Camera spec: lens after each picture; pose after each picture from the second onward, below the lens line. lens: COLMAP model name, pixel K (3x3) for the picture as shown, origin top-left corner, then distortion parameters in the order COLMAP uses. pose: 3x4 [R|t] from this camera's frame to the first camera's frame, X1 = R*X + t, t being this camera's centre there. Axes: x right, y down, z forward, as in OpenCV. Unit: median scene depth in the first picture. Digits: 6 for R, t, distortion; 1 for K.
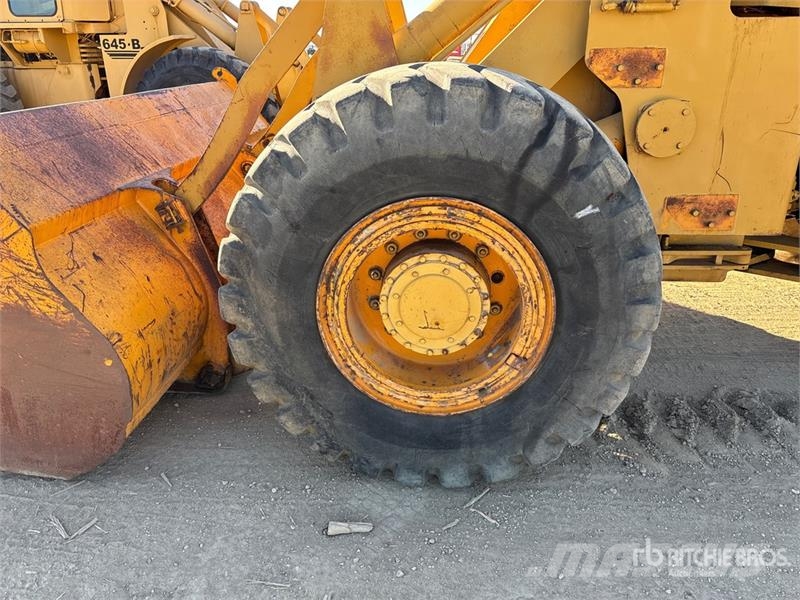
lens RADIAL K [[590.4, 0, 399.2], [0, 590.4, 294.2], [0, 0, 1]] dist [0.042298, -0.058915]
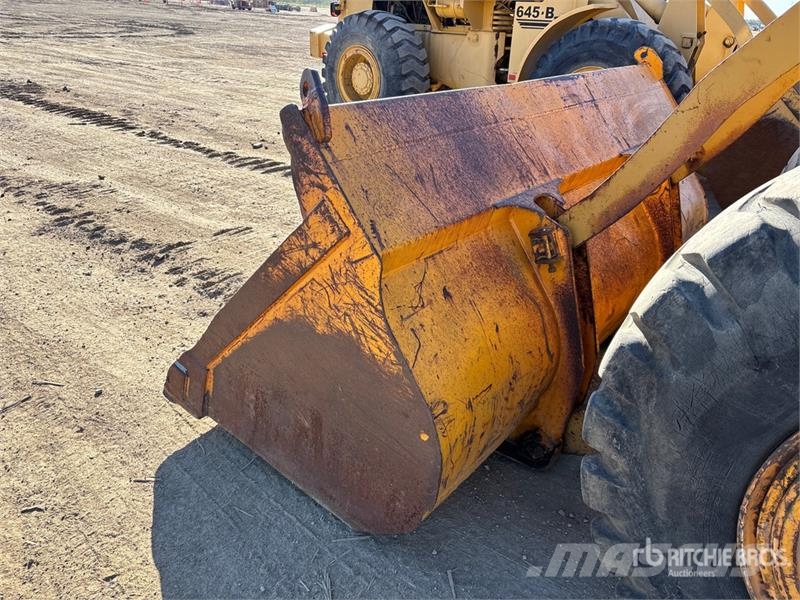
lens RADIAL K [[590.4, 0, 395.2], [0, 590.4, 302.9], [0, 0, 1]] dist [0.042298, -0.058915]
pose [[0.821412, 0.274750, -0.499795, -0.149587], [-0.245905, 0.961291, 0.124302, -0.117606], [0.514600, 0.020799, 0.857178, 0.256623]]
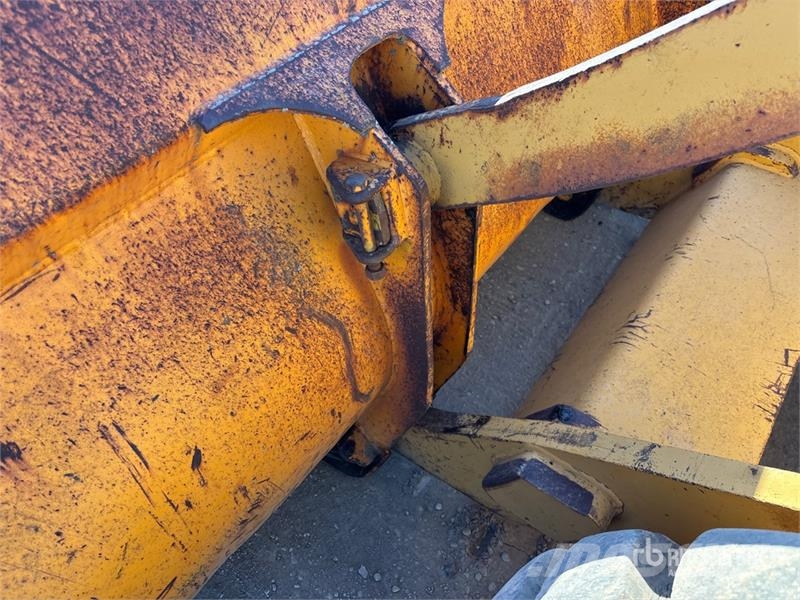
lens RADIAL K [[590.4, 0, 394.2], [0, 590.4, 296.2], [0, 0, 1]] dist [0.042298, -0.058915]
pose [[0.822435, 0.543436, -0.168162, -0.320704], [-0.362578, 0.728559, 0.581153, -0.296884], [0.438336, -0.416989, 0.796230, 0.804358]]
